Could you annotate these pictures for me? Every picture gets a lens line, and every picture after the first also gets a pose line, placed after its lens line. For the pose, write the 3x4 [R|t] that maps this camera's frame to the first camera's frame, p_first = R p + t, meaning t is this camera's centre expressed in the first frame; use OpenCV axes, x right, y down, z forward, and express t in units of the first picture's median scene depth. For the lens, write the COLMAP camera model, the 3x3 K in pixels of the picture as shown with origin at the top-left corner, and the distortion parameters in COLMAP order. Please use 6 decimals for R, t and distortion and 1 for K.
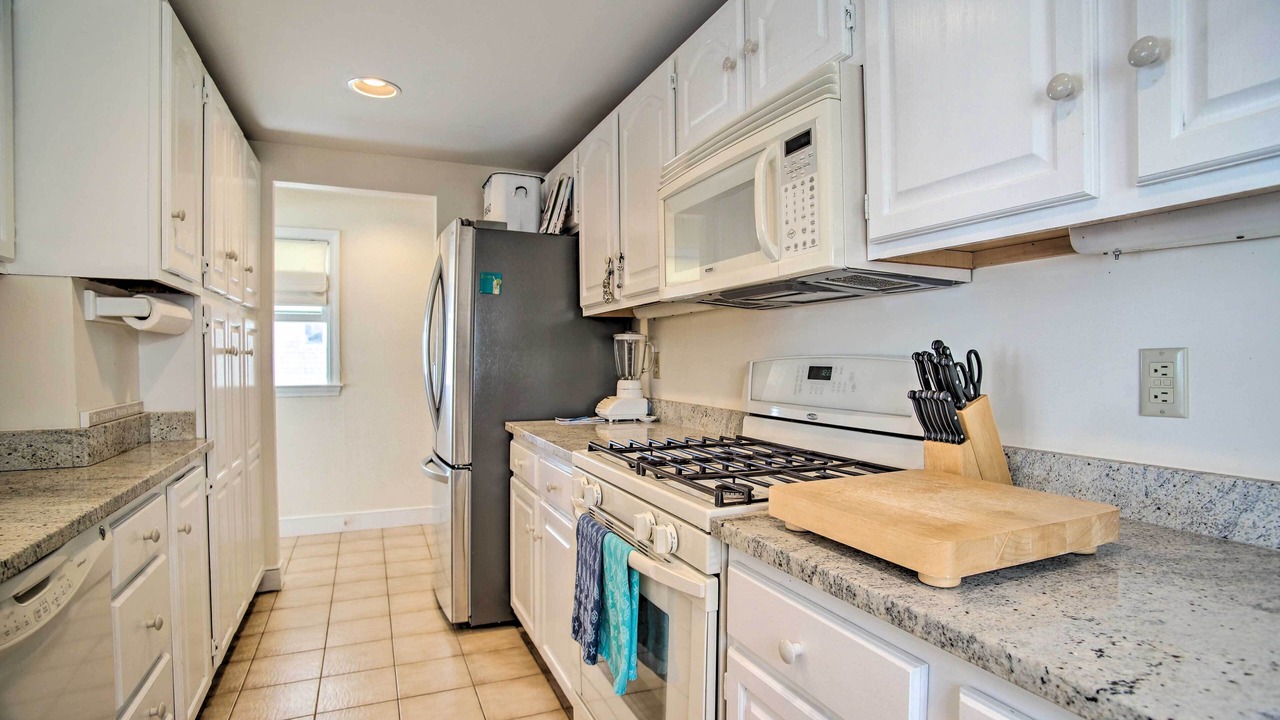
lens RADIAL K [[647.5, 0, 646.6], [0, 647.5, 356.1], [0, 0, 1]] dist [-0.089033, 0.047471]
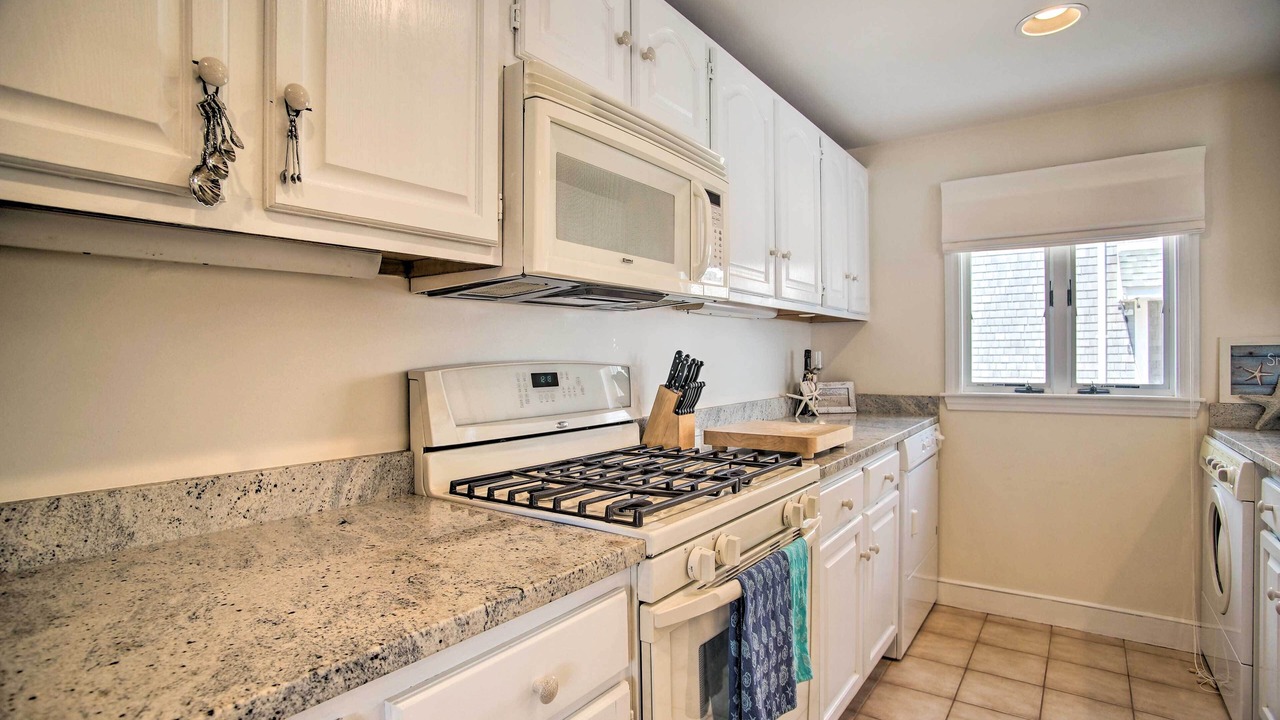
lens RADIAL K [[647.5, 0, 646.6], [0, 647.5, 356.1], [0, 0, 1]] dist [-0.089033, 0.047471]
pose [[-0.531668, 0.004469, 0.846941, -0.662678], [0.006328, 0.999979, -0.001304, -0.007021], [-0.846929, 0.004666, -0.531686, 1.489749]]
